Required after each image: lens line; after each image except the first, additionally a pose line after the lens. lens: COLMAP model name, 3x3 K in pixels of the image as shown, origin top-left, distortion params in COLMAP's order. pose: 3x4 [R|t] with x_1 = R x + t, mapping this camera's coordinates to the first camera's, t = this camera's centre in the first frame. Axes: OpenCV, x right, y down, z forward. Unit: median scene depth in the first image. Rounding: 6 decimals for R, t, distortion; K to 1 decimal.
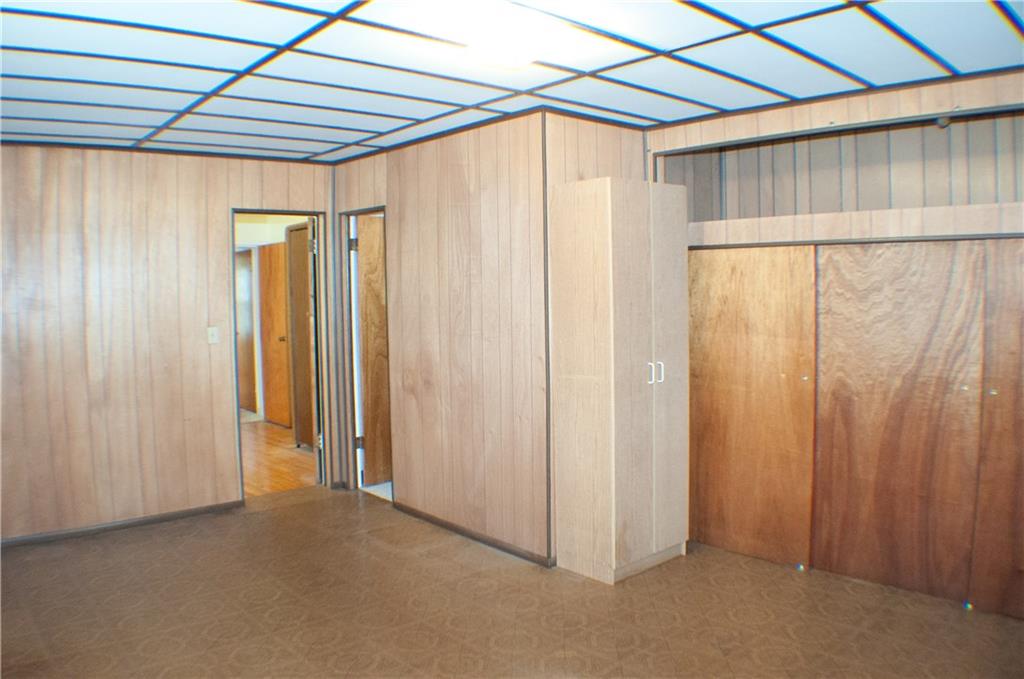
lens RADIAL K [[775.7, 0, 512.0], [0, 775.7, 339.5], [0, 0, 1]] dist [-0.221064, 0.079188]
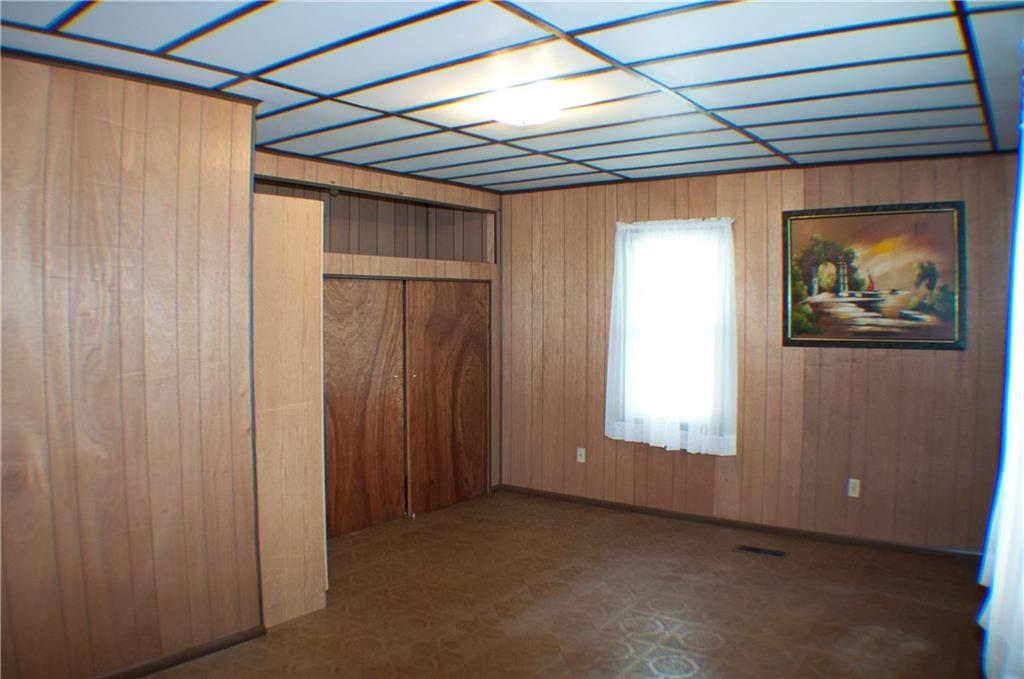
lens RADIAL K [[775.7, 0, 512.0], [0, 775.7, 339.5], [0, 0, 1]] dist [-0.221064, 0.079188]
pose [[-0.211224, -0.020909, 0.977214, -0.968185], [0.074149, 0.996548, 0.037350, -0.051271], [-0.974621, 0.080348, -0.208945, 1.037844]]
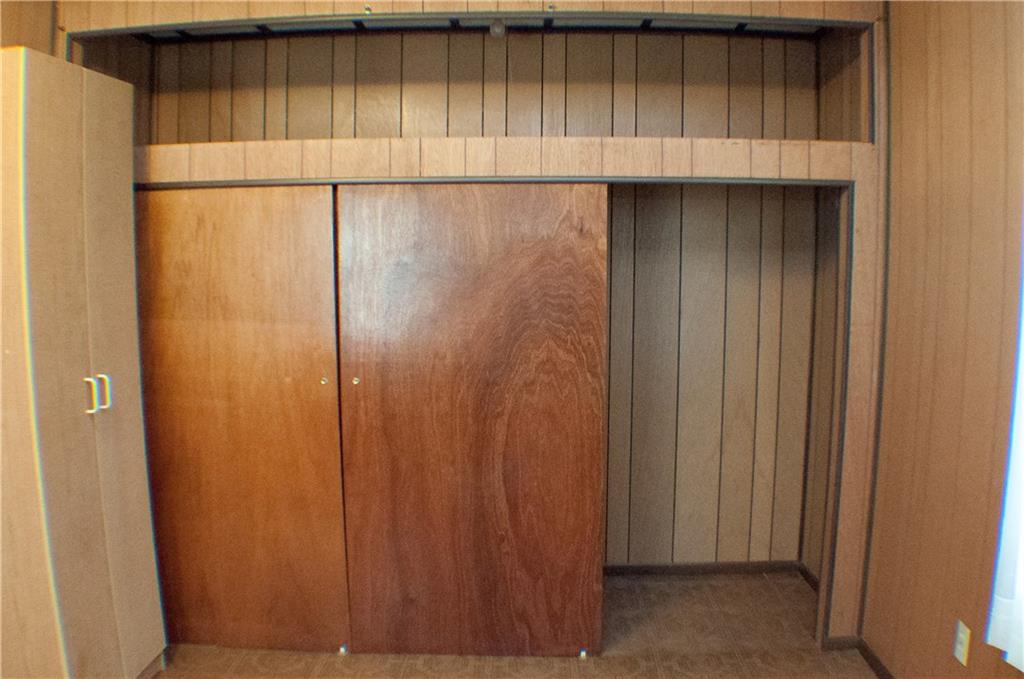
lens RADIAL K [[927.1, 0, 512.0], [0, 927.1, 339.5], [0, 0, 1]] dist [-0.207178, -0.004989]
pose [[0.690455, -0.072924, 0.719691, -0.082495], [0.039673, 0.997226, 0.062984, -0.030100], [-0.722287, -0.014935, 0.691432, 0.284708]]
